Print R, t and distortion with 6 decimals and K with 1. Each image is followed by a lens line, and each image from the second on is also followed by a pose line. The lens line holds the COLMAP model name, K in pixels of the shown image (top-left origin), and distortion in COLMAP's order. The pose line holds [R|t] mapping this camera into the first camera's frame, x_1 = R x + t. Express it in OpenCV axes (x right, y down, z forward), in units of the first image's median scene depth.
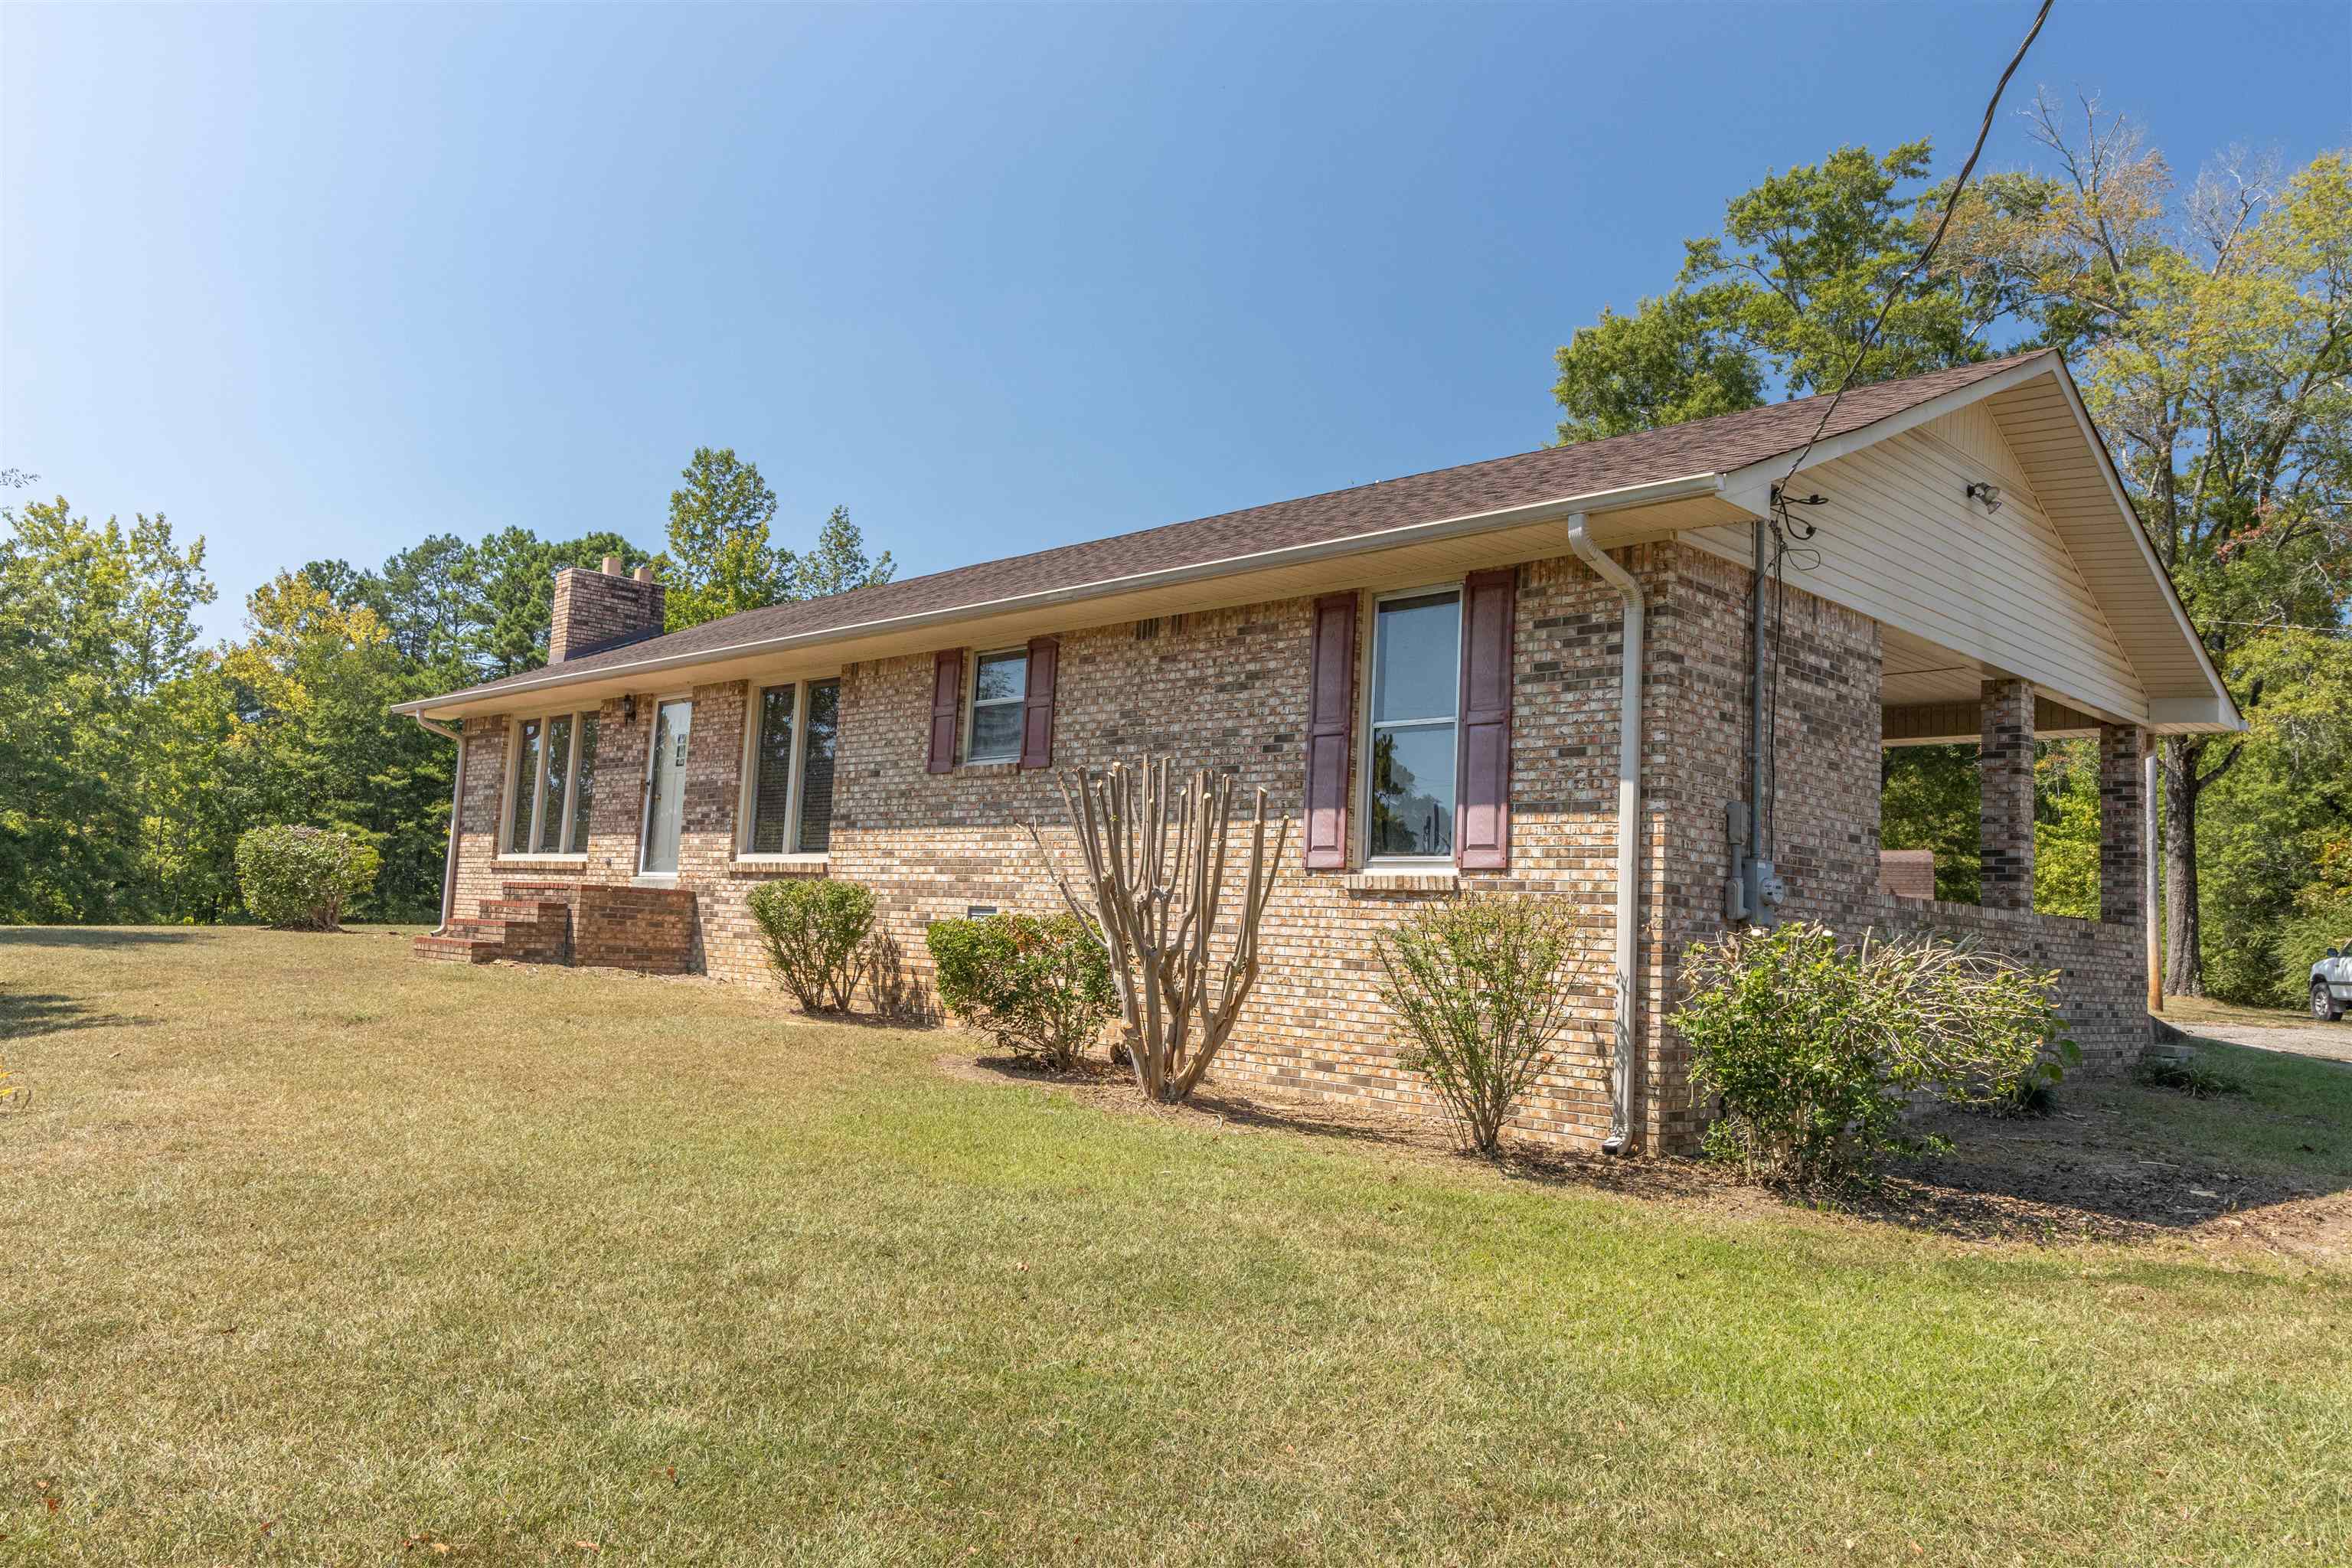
lens RADIAL K [[1729.8, 0, 1176.0], [0, 1729.8, 784.0], [0, 0, 1]] dist [0.000314, 0.001125]
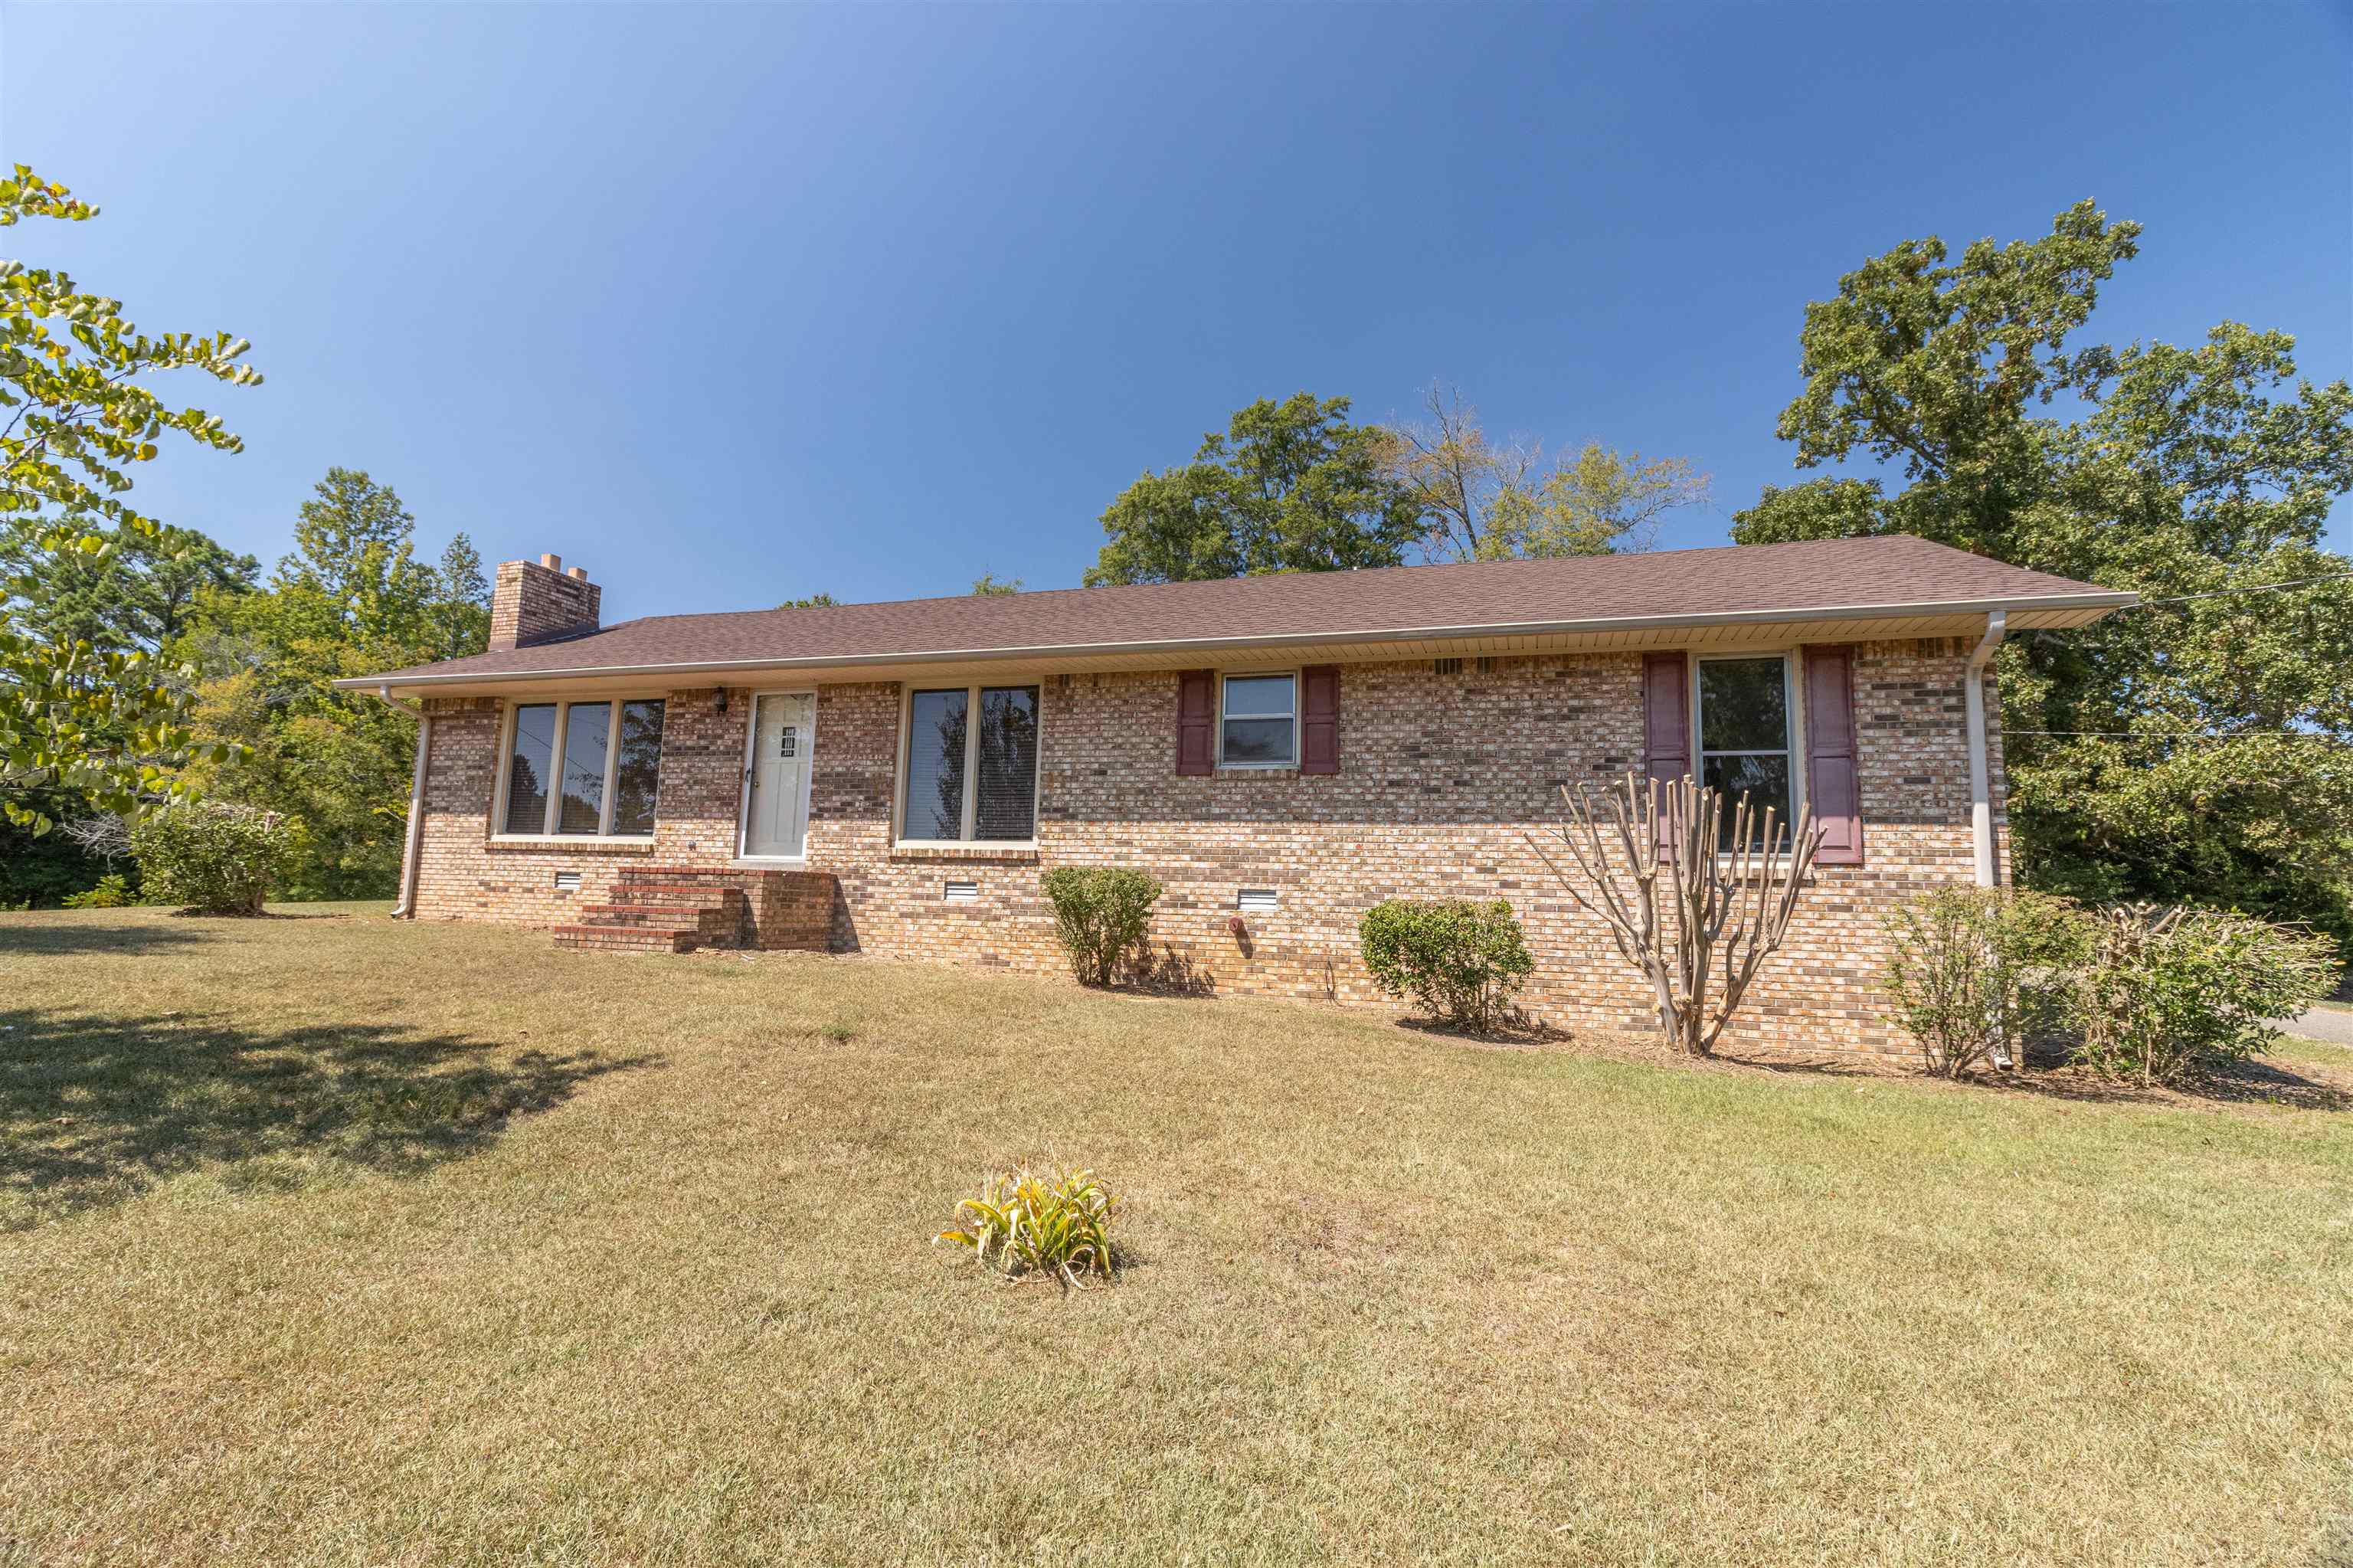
lens RADIAL K [[1117.1, 0, 1176.5], [0, 1117.1, 784.0], [0, 0, 1]] dist [-0.001033, -0.000073]
pose [[0.880548, 0.023704, 0.473364, -0.510569], [-0.026716, 0.999643, -0.000362, 0.000441], [-0.473204, -0.012327, 0.880867, 0.346554]]
